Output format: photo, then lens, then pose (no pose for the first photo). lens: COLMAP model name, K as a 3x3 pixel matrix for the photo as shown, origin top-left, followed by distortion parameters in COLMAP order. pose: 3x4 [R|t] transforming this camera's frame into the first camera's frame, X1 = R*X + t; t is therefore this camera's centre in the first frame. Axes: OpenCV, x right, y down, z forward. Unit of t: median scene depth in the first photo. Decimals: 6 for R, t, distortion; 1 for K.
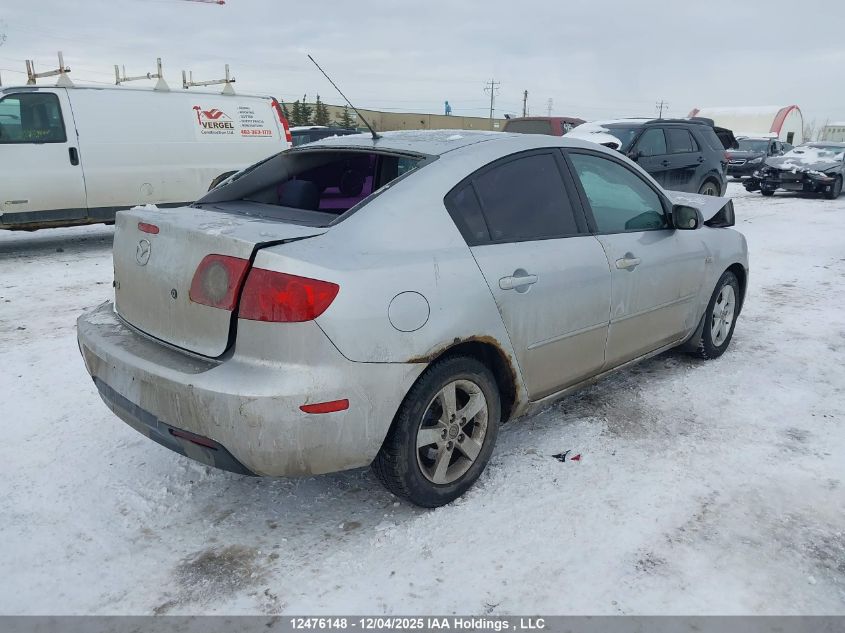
lens RADIAL K [[661.3, 0, 427.7], [0, 661.3, 318.2], [0, 0, 1]] dist [0.051074, -0.055868]
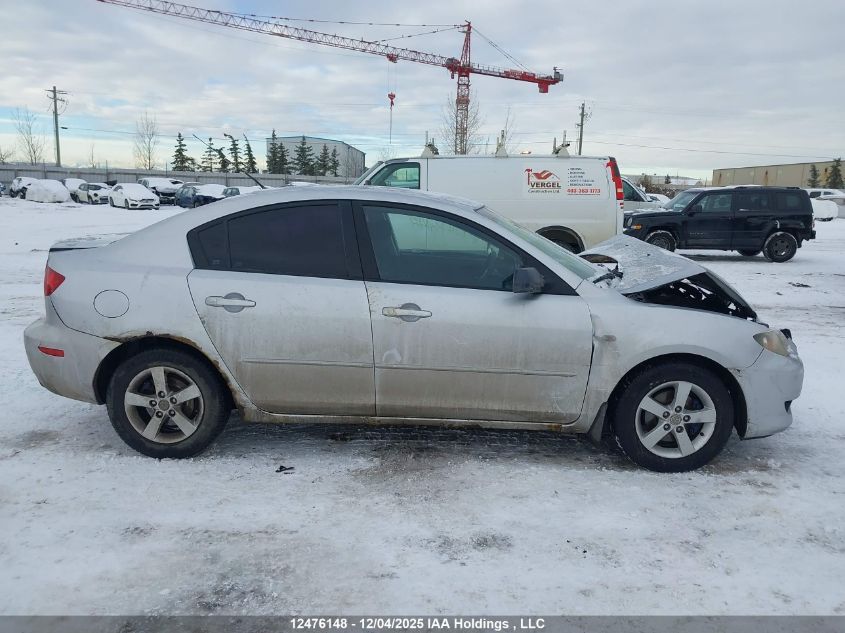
lens RADIAL K [[661.3, 0, 425.9], [0, 661.3, 317.5], [0, 0, 1]] dist [0.051074, -0.055868]
pose [[0.681211, 0.137415, -0.719075, 1.075431], [-0.199630, 0.979869, -0.001866, -0.083287], [0.704343, 0.144821, 0.694930, 0.332169]]
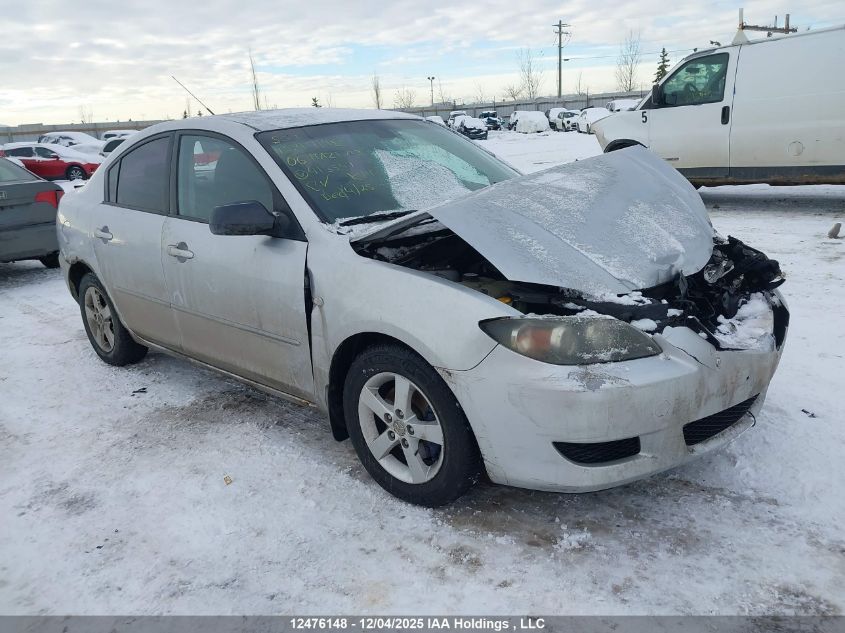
lens RADIAL K [[661.3, 0, 426.6], [0, 661.3, 310.8], [0, 0, 1]] dist [0.051074, -0.055868]
pose [[0.018075, 0.256886, -0.966273, 1.276900], [-0.188138, 0.950041, 0.249051, -0.314440], [0.981976, 0.177291, 0.065502, 1.332075]]
